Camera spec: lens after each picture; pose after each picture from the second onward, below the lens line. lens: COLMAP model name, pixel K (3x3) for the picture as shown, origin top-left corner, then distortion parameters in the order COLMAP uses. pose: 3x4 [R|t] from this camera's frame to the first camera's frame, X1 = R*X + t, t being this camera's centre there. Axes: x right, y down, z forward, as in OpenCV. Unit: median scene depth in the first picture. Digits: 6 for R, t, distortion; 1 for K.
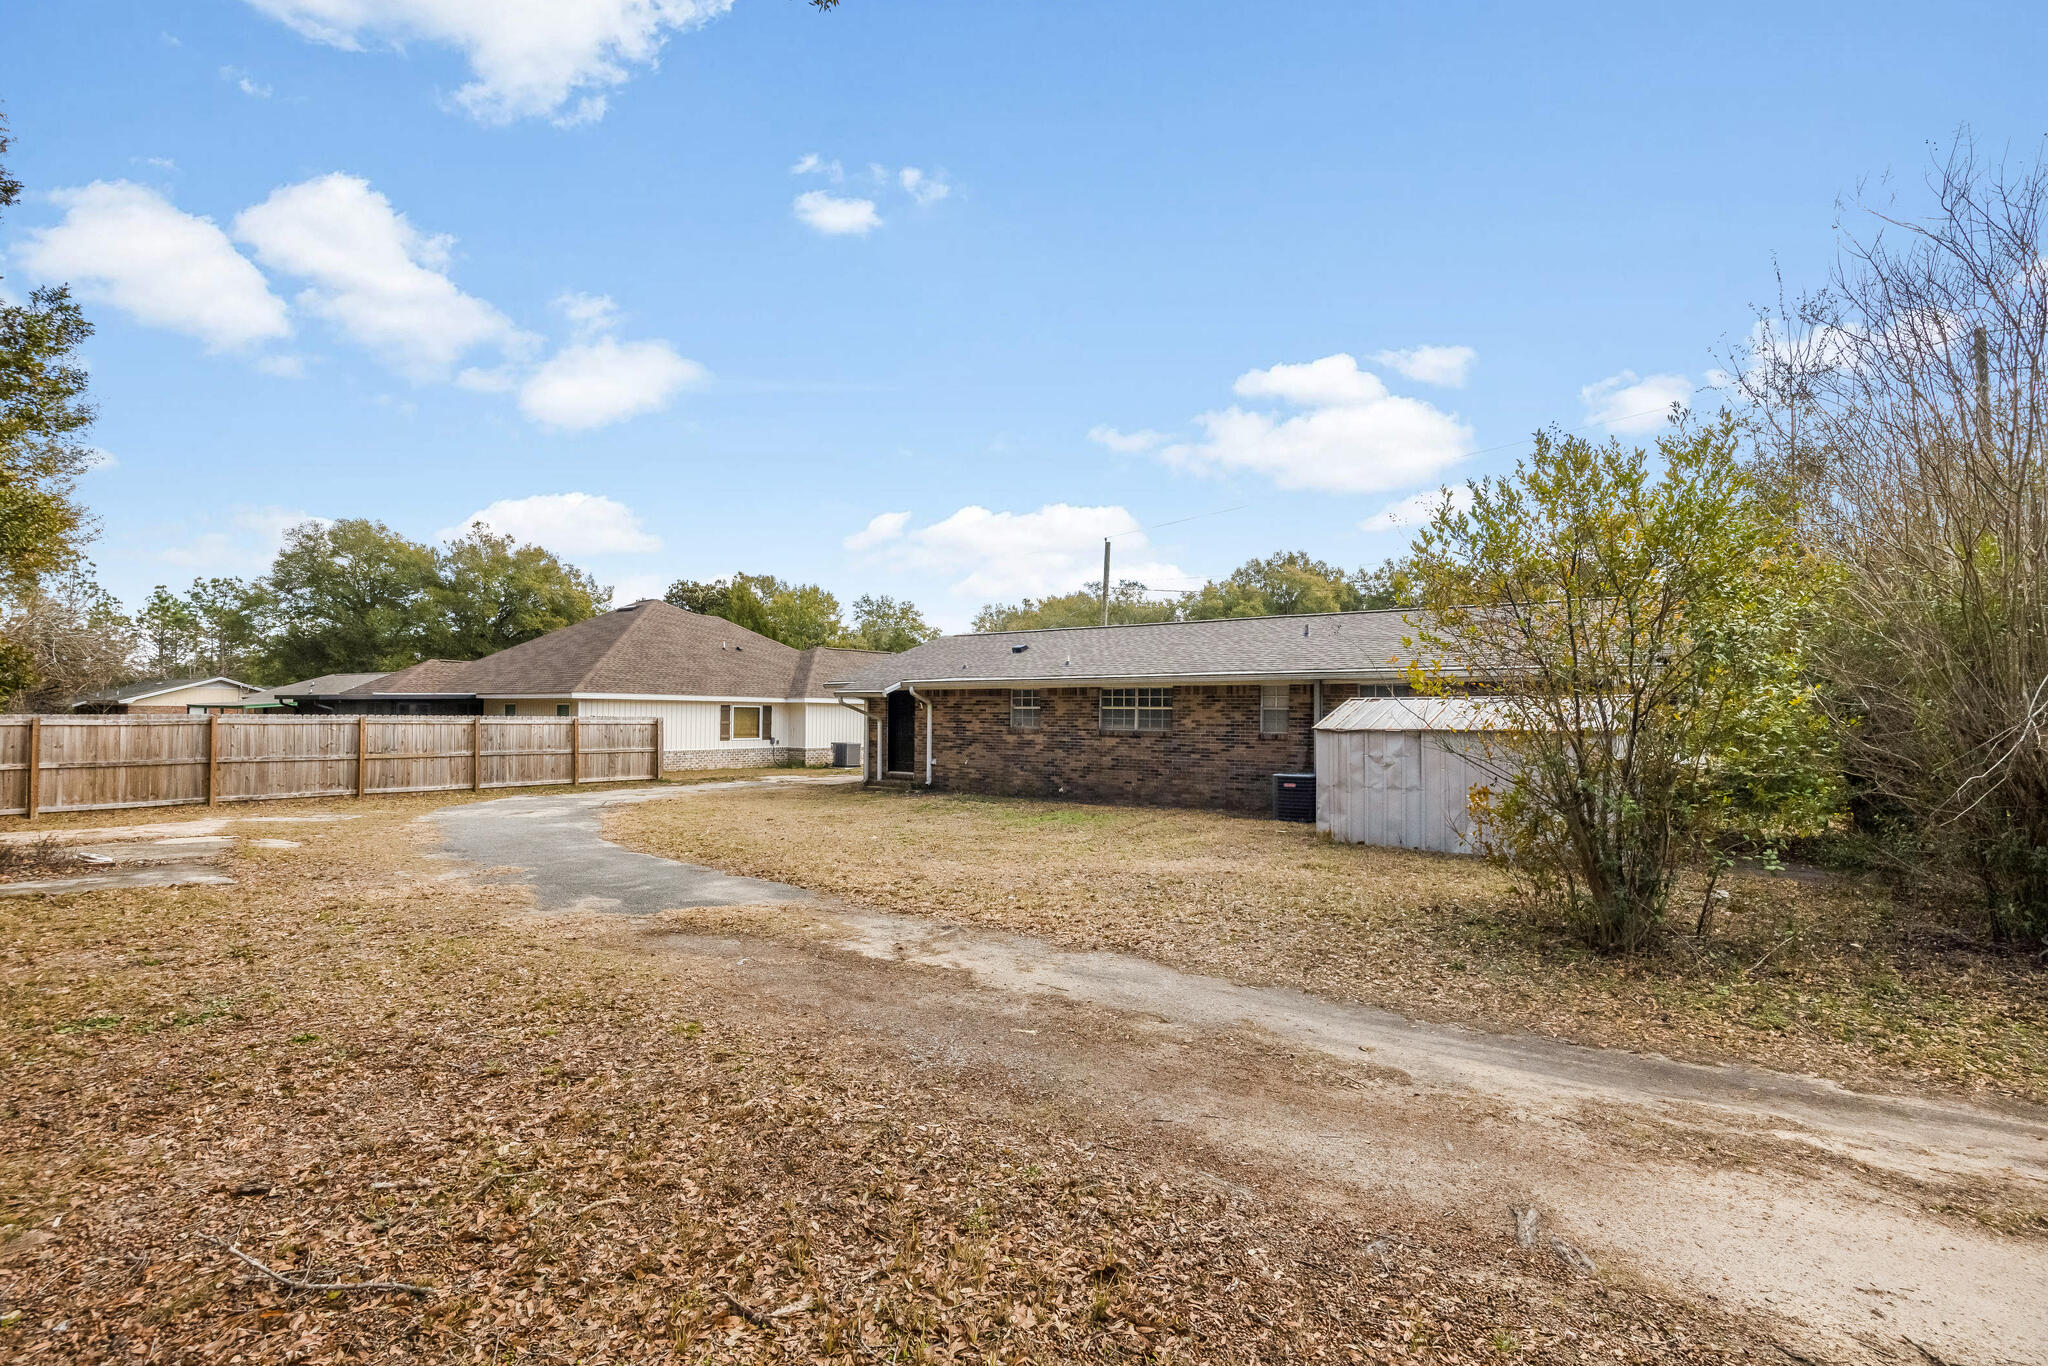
lens RADIAL K [[1006.1, 0, 1021.3], [0, 1006.1, 692.4], [0, 0, 1]] dist [-0.001214, -0.000061]
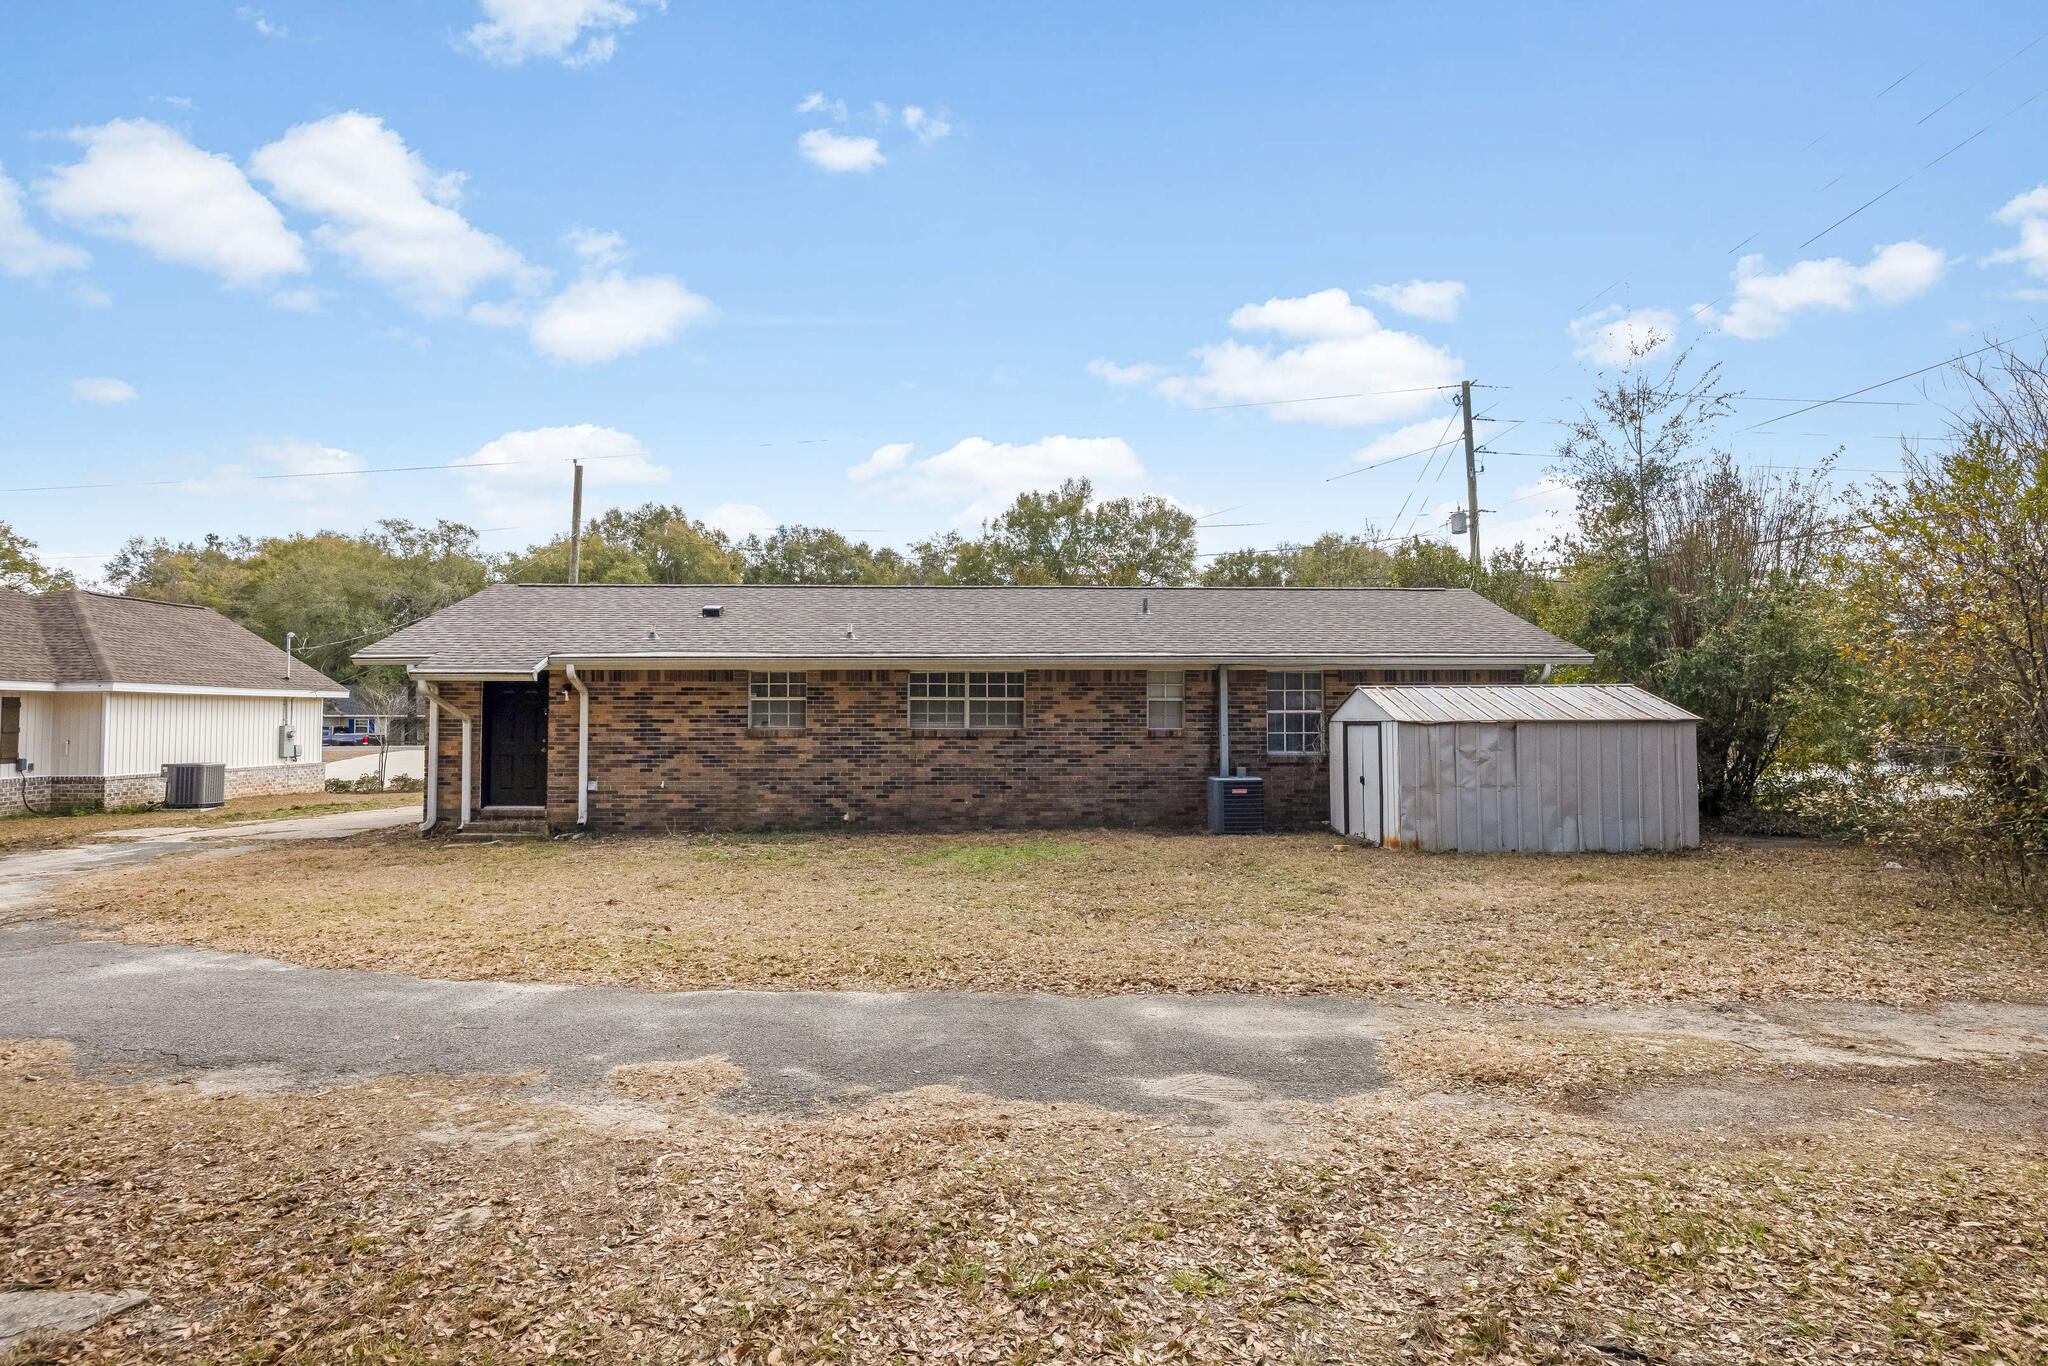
lens RADIAL K [[1216.3, 0, 1023.9], [0, 1216.3, 678.3], [0, 0, 1]] dist [0.005223, 0.000844]
pose [[0.755880, 0.012258, 0.654595, -0.410318], [-0.007932, 0.999923, -0.009565, 0.008049], [-0.654662, 0.002038, 0.755919, 0.280435]]
